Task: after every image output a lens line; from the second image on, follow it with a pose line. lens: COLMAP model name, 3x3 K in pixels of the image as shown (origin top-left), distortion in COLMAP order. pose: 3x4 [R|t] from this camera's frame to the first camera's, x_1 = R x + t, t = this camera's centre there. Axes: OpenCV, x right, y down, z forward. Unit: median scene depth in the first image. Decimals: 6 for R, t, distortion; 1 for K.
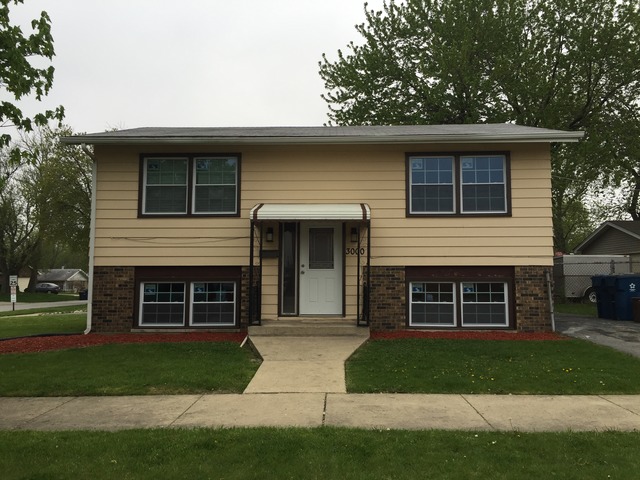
lens RADIAL K [[547.5, 0, 321.2], [0, 547.5, 236.5], [0, 0, 1]] dist [0.085555, -0.011960]
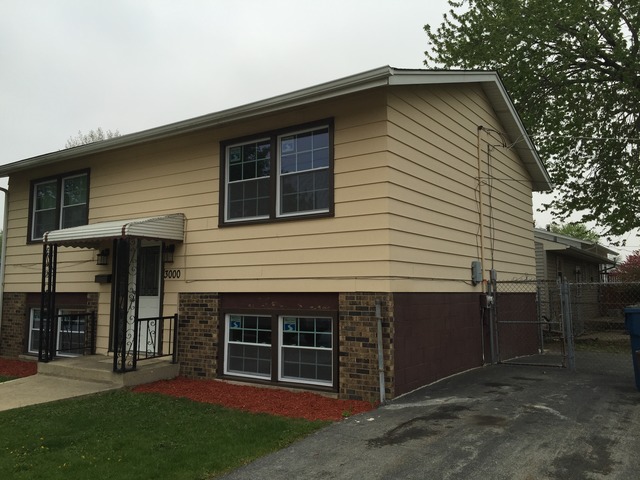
lens RADIAL K [[547.5, 0, 320.1], [0, 547.5, 241.0], [0, 0, 1]] dist [0.085555, -0.011960]
pose [[0.832579, -0.048102, -0.551814, 0.684717], [0.034596, 0.998793, -0.034868, 0.014517], [0.552825, 0.009940, 0.833238, 0.452319]]
